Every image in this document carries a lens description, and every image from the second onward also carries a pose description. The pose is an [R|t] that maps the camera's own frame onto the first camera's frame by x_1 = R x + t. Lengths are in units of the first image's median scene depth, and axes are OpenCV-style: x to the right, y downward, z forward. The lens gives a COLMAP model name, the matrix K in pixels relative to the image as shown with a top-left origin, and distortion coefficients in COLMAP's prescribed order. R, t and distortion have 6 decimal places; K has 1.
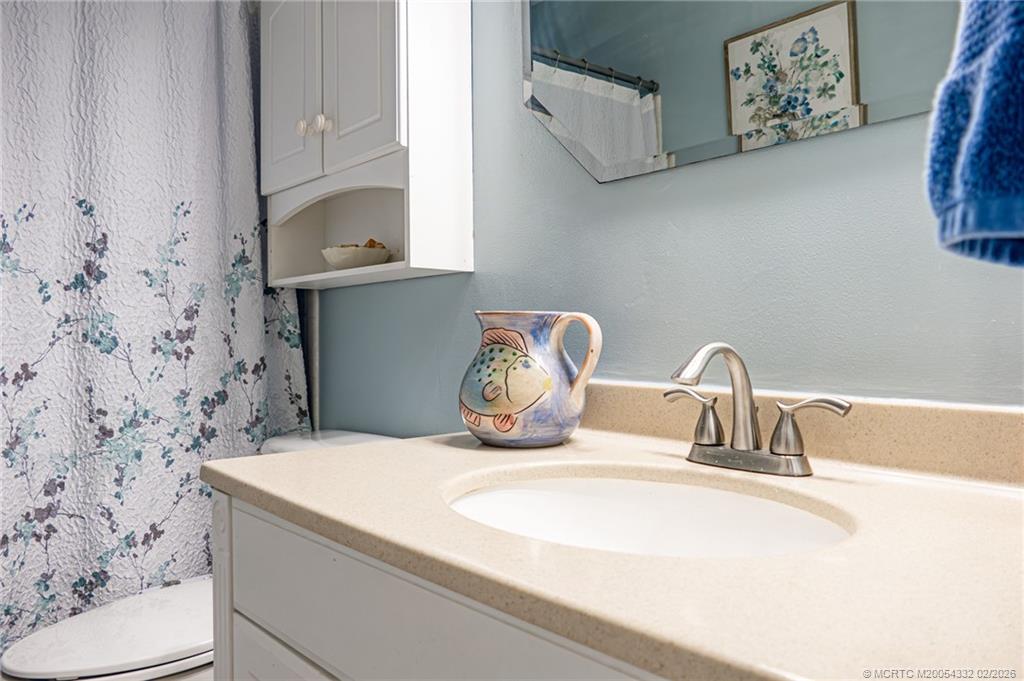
lens RADIAL K [[732.8, 0, 511.7], [0, 732.8, 340.4], [0, 0, 1]] dist [-0.023062, 0.006582]
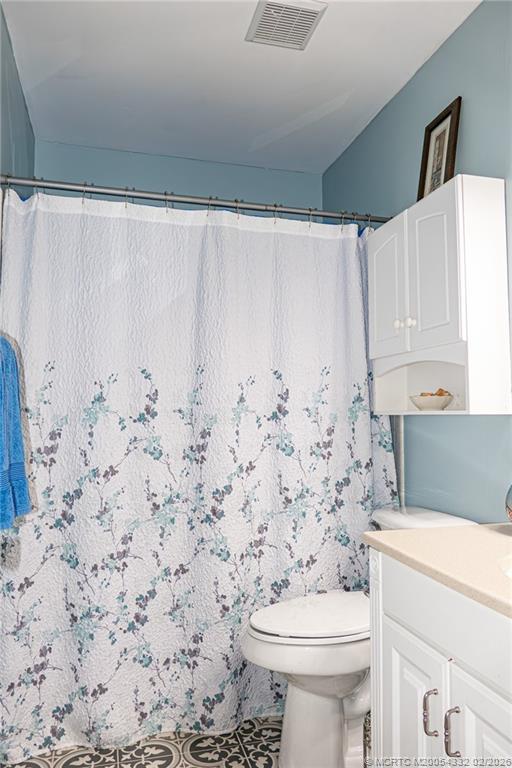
lens RADIAL K [[566.2, 0, 257.1], [0, 566.2, 383.4], [0, 0, 1]] dist [-0.003663, 0.001369]
pose [[0.893511, -0.019412, -0.448621, 0.003623], [-0.006623, 0.998387, -0.056393, -0.078980], [0.448992, 0.053359, 0.891941, -0.279701]]
